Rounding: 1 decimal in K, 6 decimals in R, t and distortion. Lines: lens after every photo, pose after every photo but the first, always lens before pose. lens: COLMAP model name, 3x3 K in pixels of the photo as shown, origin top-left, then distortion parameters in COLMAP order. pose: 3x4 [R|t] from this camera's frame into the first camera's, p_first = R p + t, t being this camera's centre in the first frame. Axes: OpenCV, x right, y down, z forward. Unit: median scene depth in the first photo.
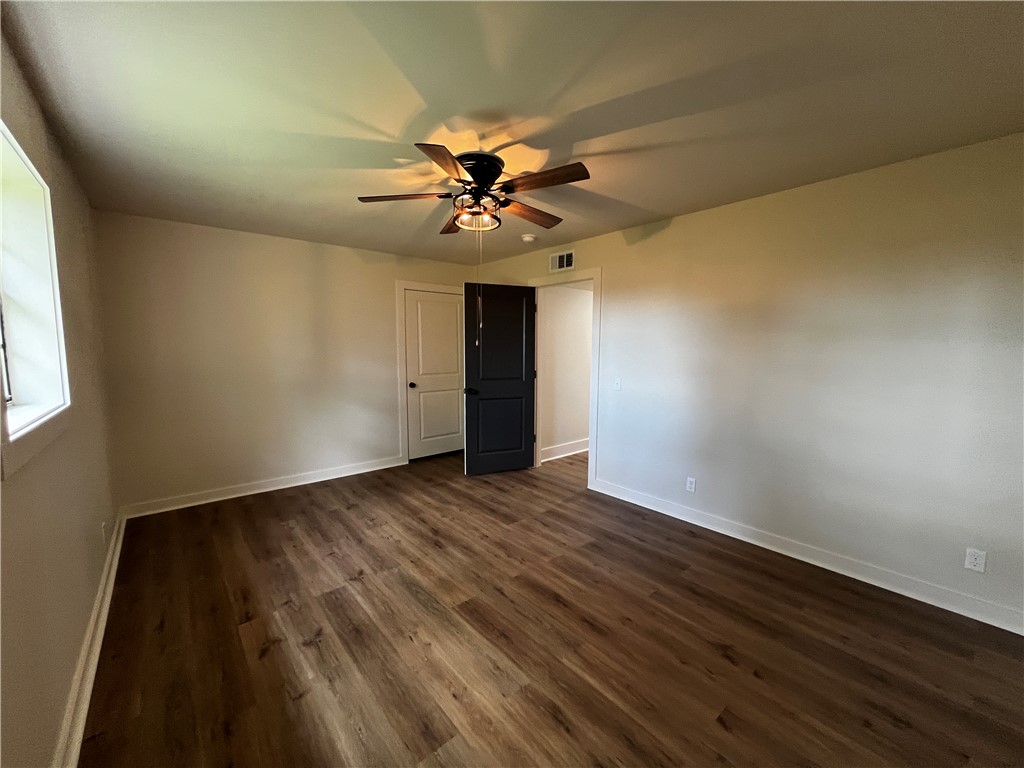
lens RADIAL K [[414.2, 0, 512.0], [0, 414.2, 384.0], [0, 0, 1]] dist [-0.000542, 0.000171]
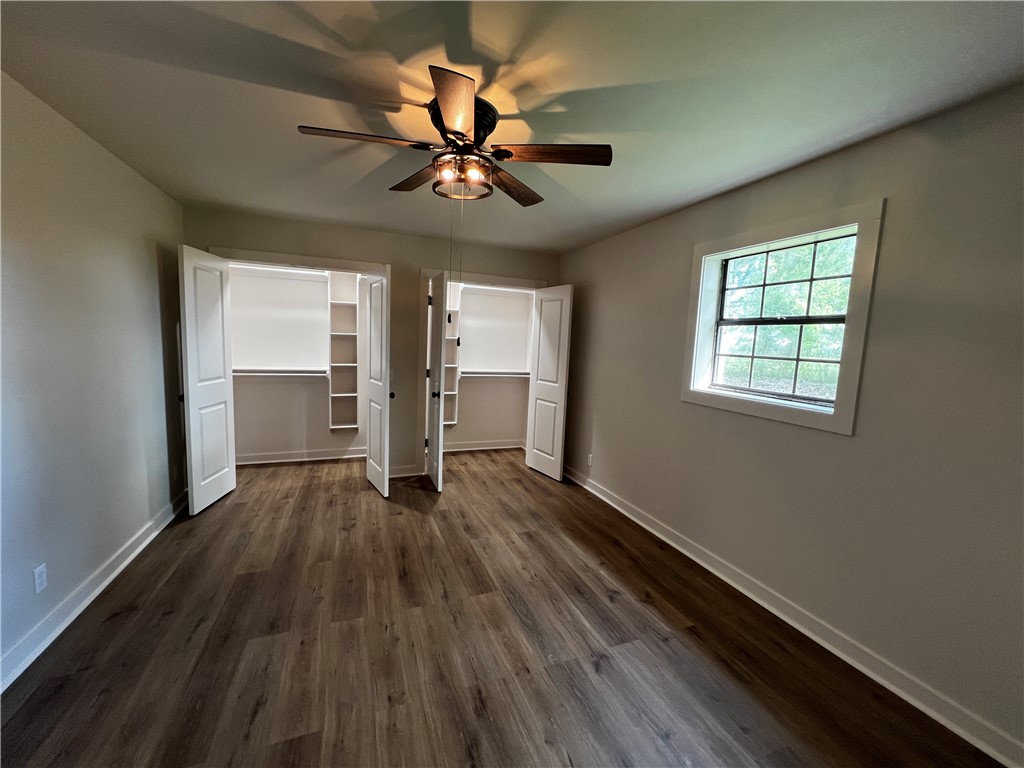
lens RADIAL K [[414.2, 0, 512.0], [0, 414.2, 384.0], [0, 0, 1]] dist [-0.000542, 0.000171]
pose [[-0.944325, -0.075248, 0.320293, -0.458317], [-0.013749, 0.981670, 0.190090, -0.180925], [-0.328726, 0.175103, -0.928051, 1.788763]]
